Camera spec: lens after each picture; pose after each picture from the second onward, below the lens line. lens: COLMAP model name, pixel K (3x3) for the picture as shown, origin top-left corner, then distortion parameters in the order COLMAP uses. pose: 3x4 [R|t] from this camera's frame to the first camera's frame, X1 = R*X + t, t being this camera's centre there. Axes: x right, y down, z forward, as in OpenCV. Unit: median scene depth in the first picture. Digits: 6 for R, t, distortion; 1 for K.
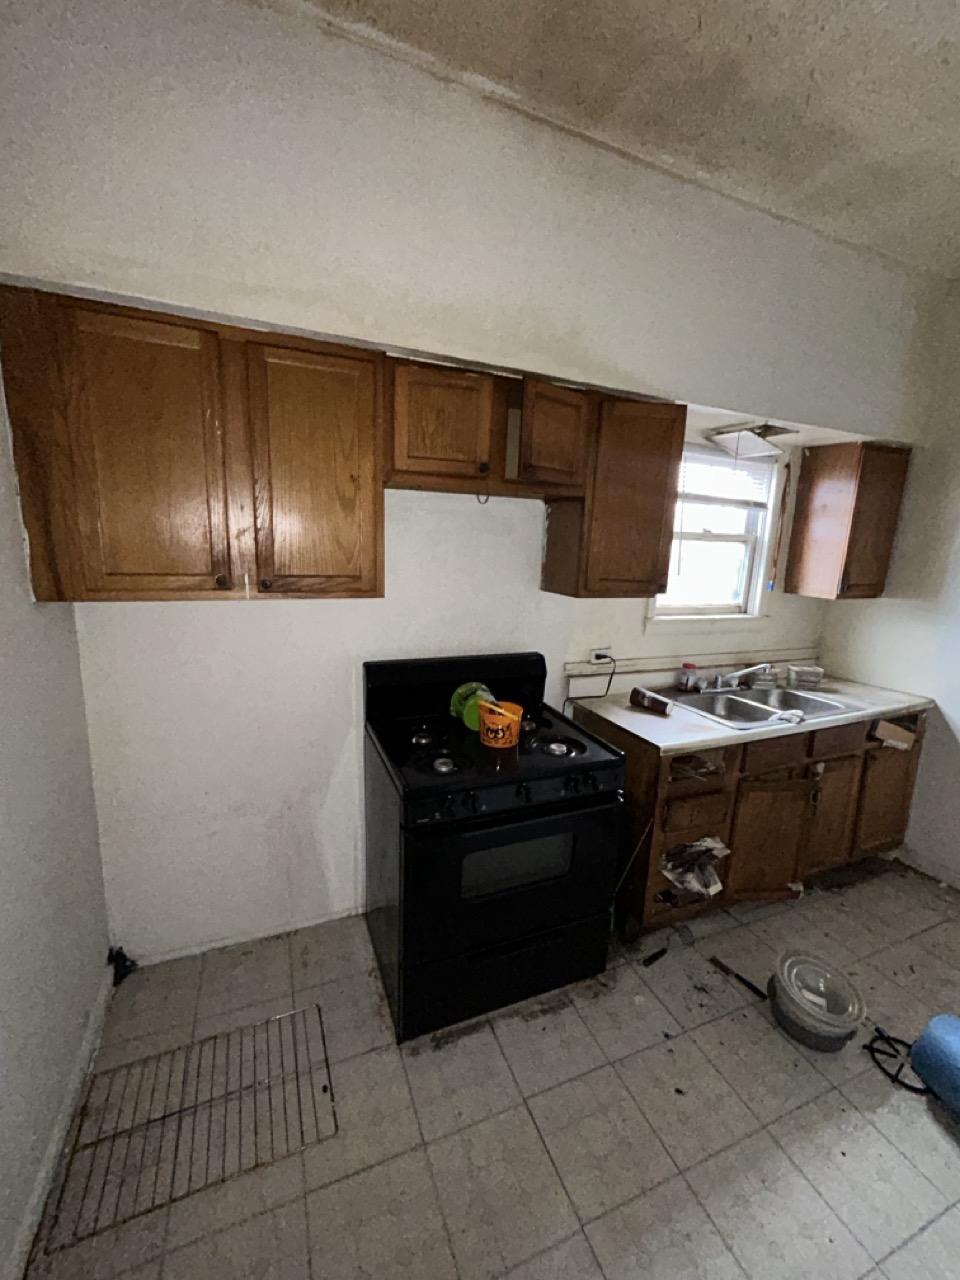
lens RADIAL K [[520.8, 0, 479.8], [0, 520.8, 639.3], [0, 0, 1]] dist [-0.000070, 0.000179]
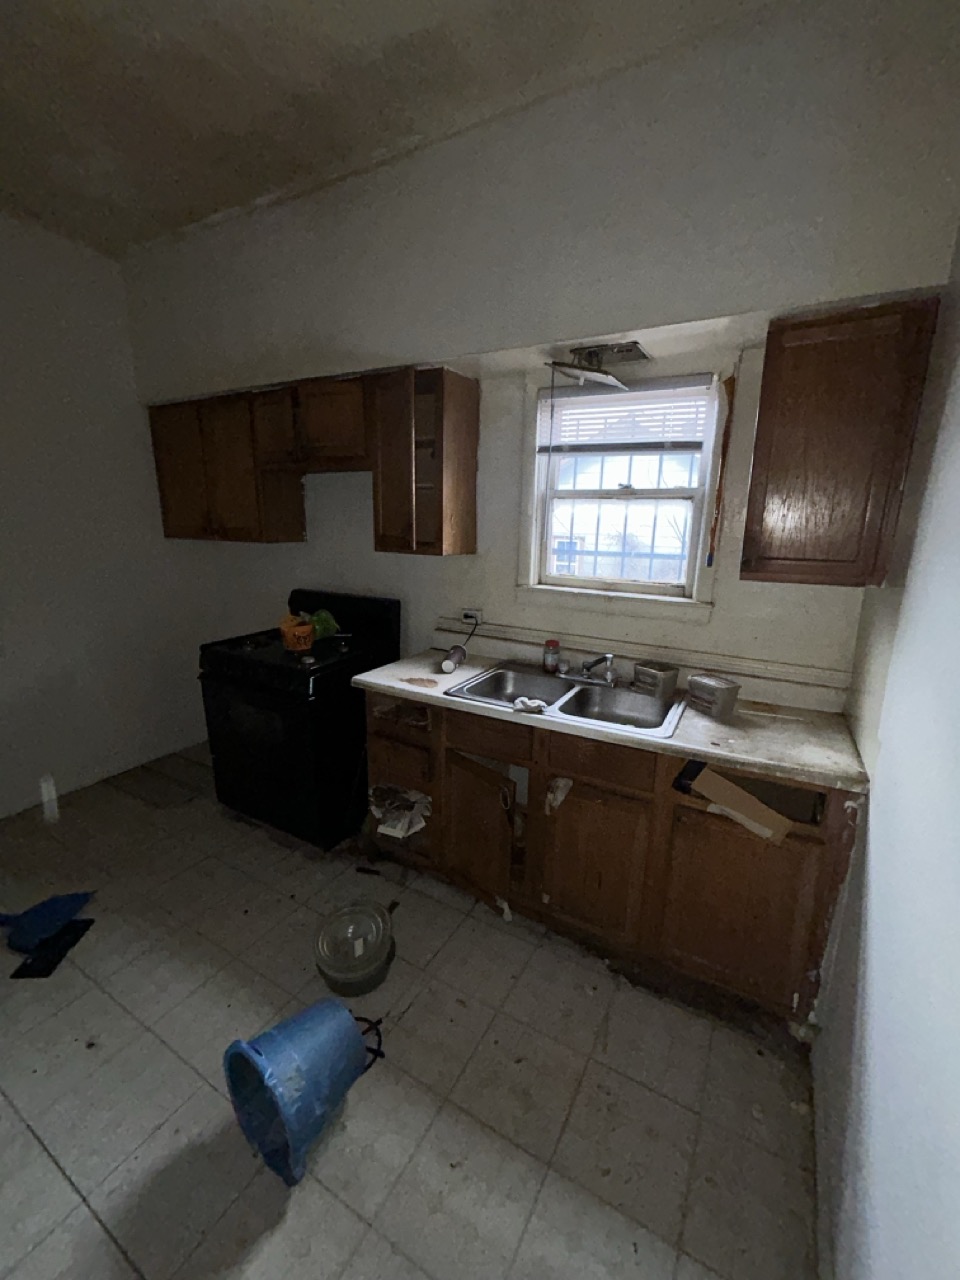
lens RADIAL K [[520.8, 0, 476.8], [0, 520.8, 637.8], [0, 0, 1]] dist [-0.000070, 0.000179]
pose [[0.606950, 0.153841, -0.779708, 1.056622], [-0.144682, 0.986080, 0.081934, -0.012552], [0.781460, 0.063080, 0.620759, 0.372442]]
